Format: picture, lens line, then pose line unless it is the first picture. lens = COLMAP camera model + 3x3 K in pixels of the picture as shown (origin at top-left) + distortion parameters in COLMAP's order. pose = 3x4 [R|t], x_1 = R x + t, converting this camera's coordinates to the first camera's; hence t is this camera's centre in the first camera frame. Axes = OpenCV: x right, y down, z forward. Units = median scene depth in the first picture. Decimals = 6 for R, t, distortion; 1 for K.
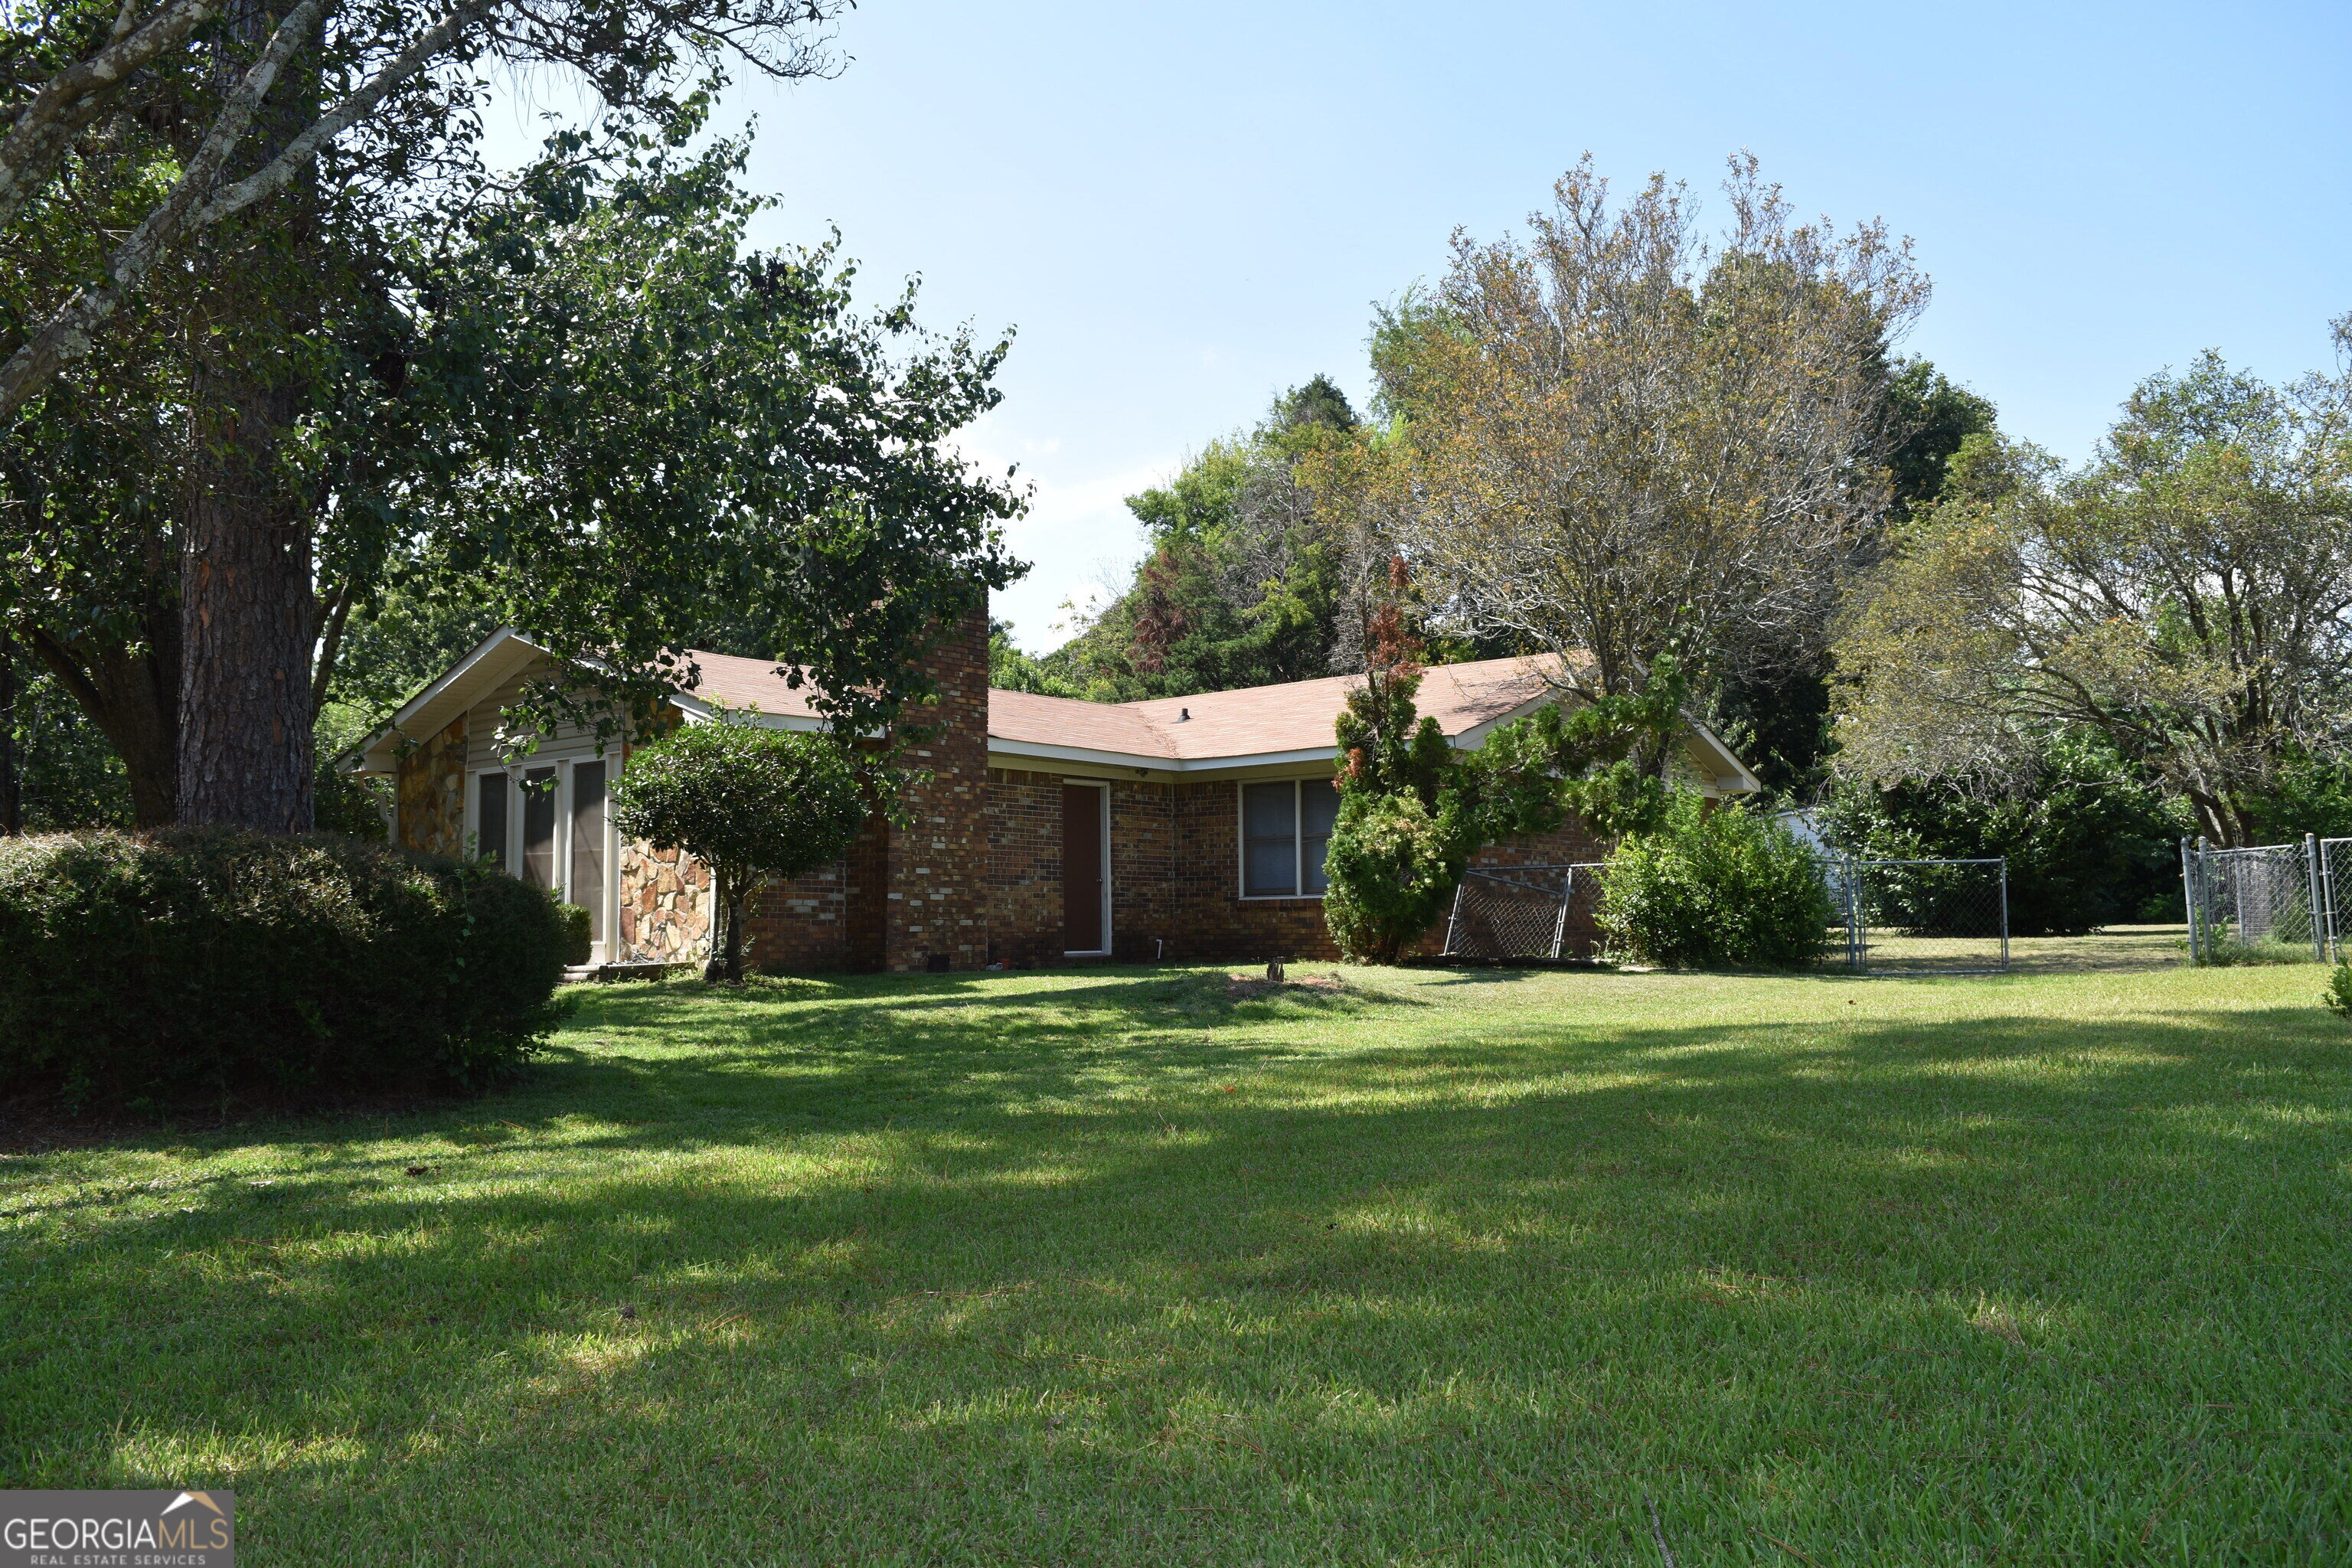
lens RADIAL K [[1865.0, 0, 1188.8], [0, 1865.0, 784.9], [0, 0, 1]] dist [-0.092256, 0.022587]
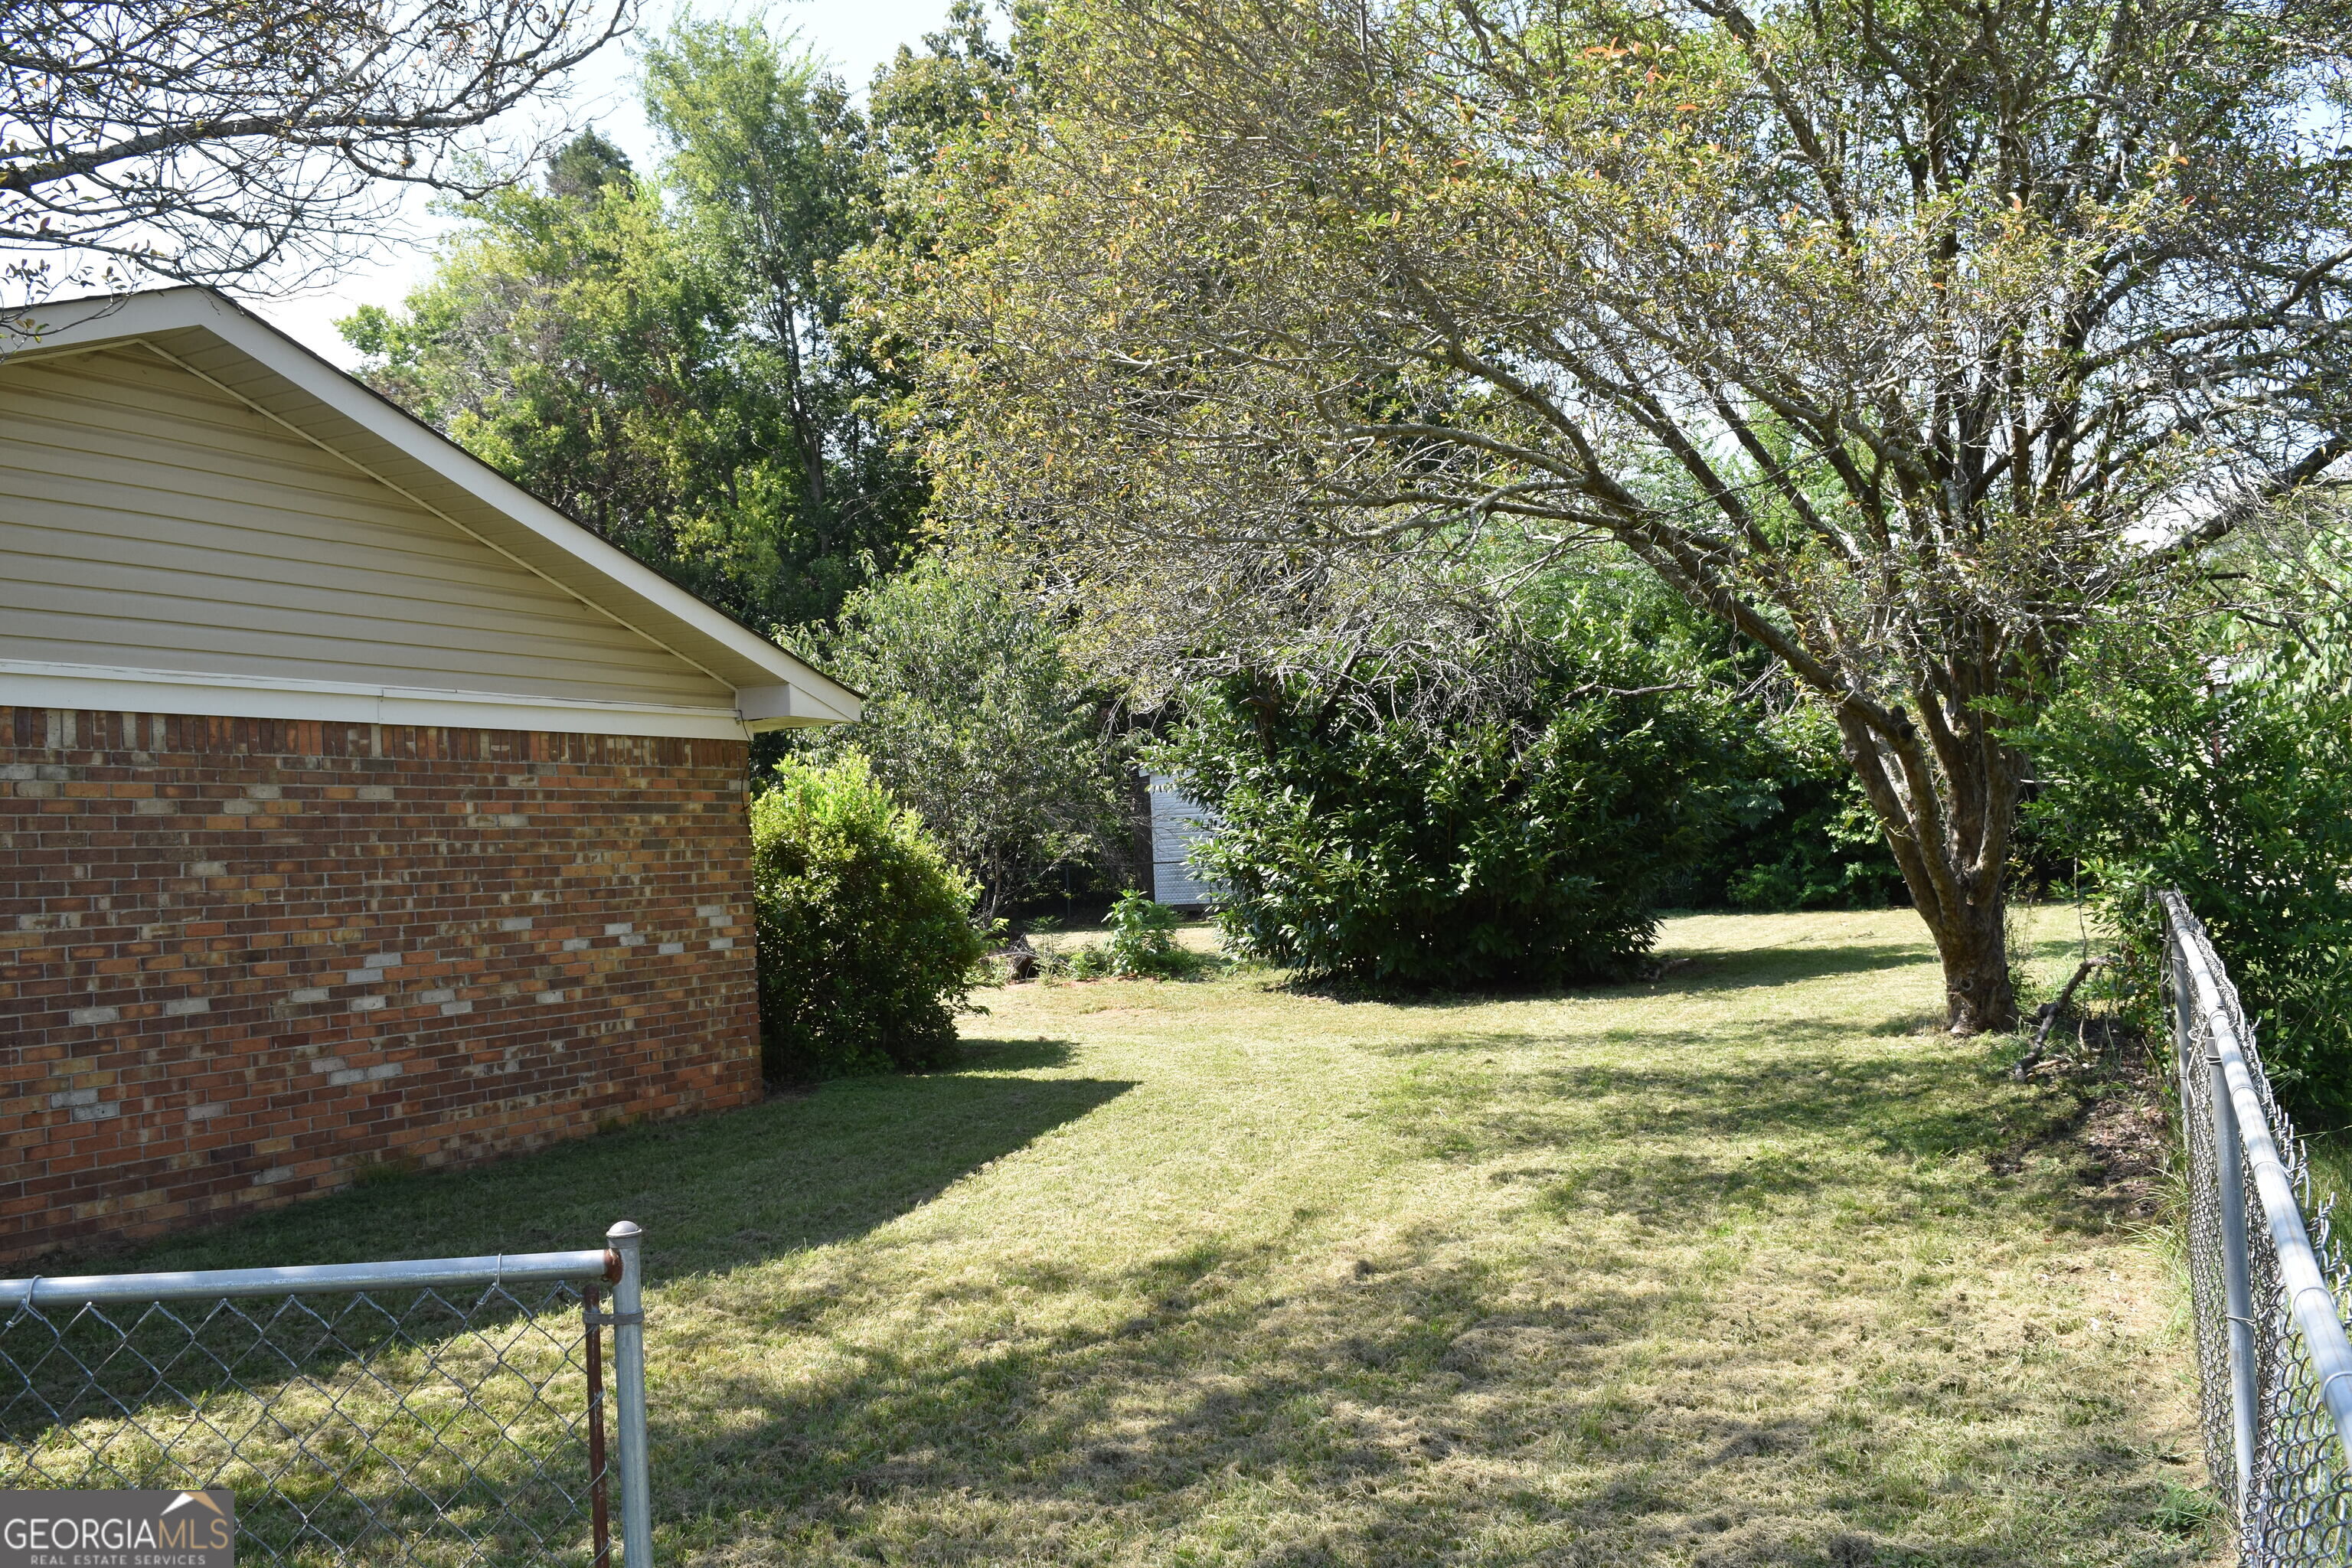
lens RADIAL K [[1865.0, 0, 1167.6], [0, 1865.0, 786.9], [0, 0, 1]] dist [-0.092256, 0.022587]
pose [[0.982704, -0.029380, 0.182839, 0.268626], [0.022545, 0.998971, 0.039353, 0.003071], [-0.183807, -0.034550, 0.982355, 0.510666]]
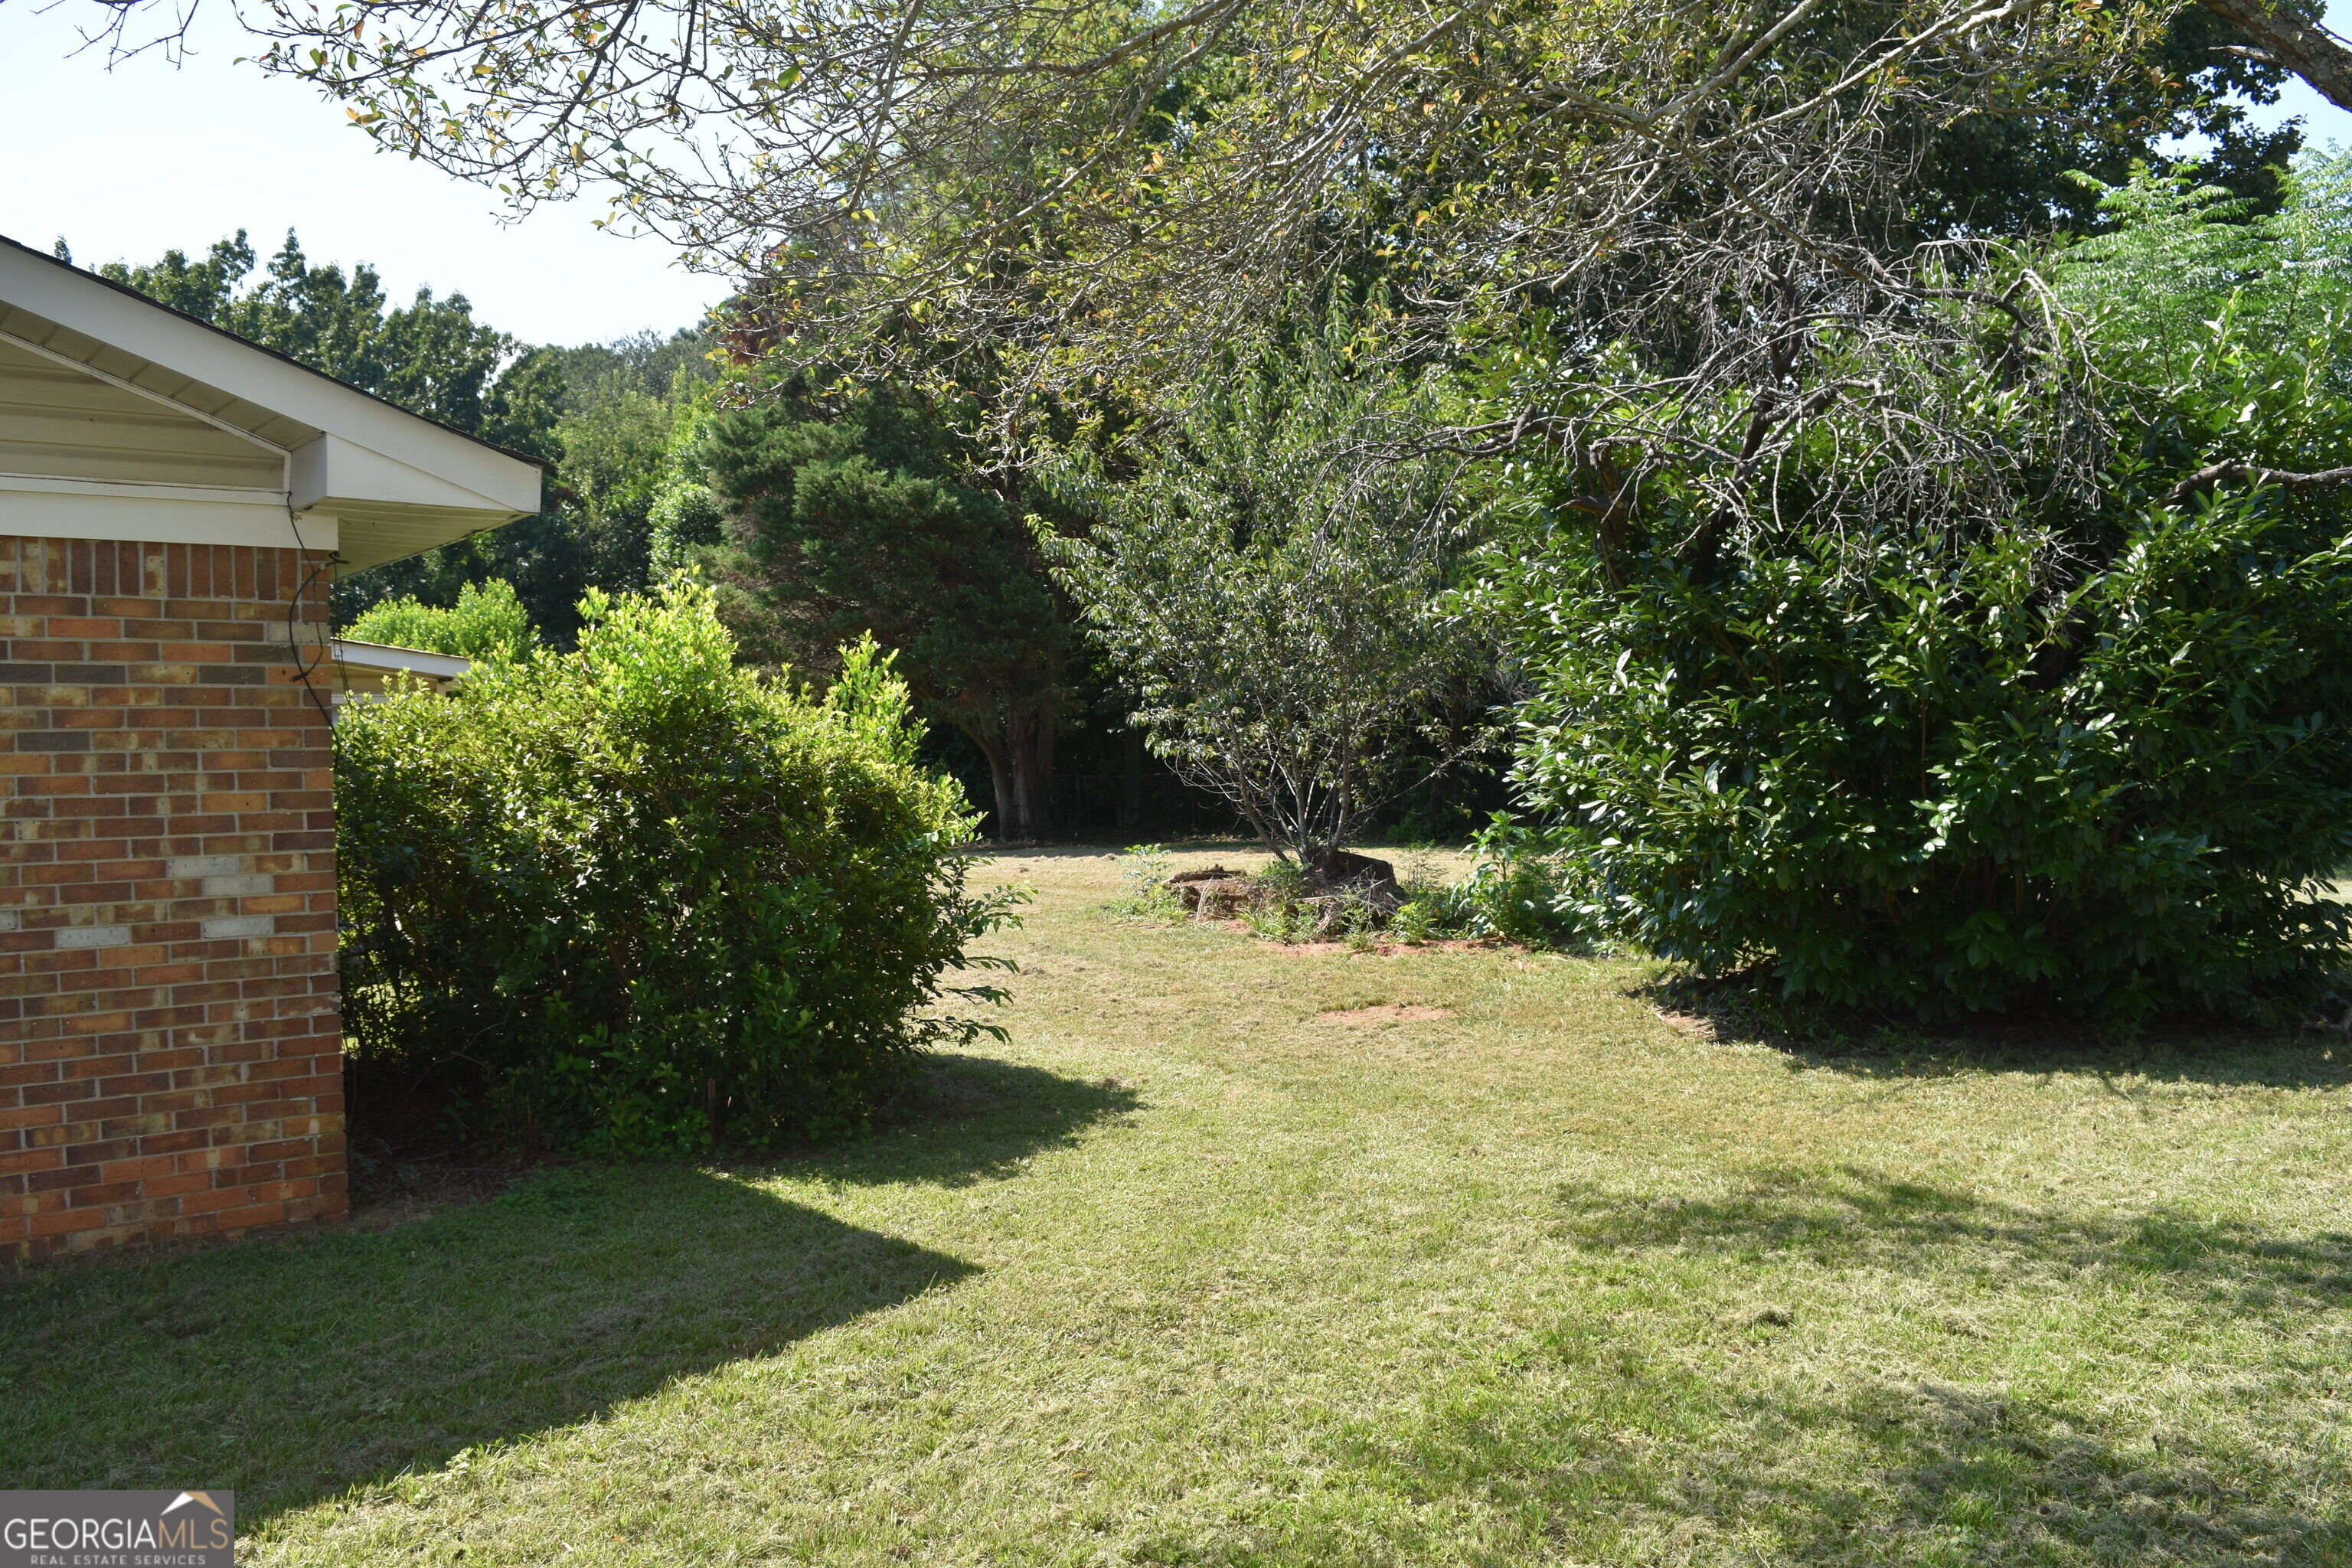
lens RADIAL K [[1865.0, 0, 1172.5], [0, 1865.0, 768.5], [0, 0, 1]] dist [-0.092256, 0.022587]
pose [[0.982201, -0.010711, -0.187526, 0.380290], [0.026784, 0.996157, 0.083389, 0.015908], [0.185912, -0.086927, 0.978714, 0.712312]]
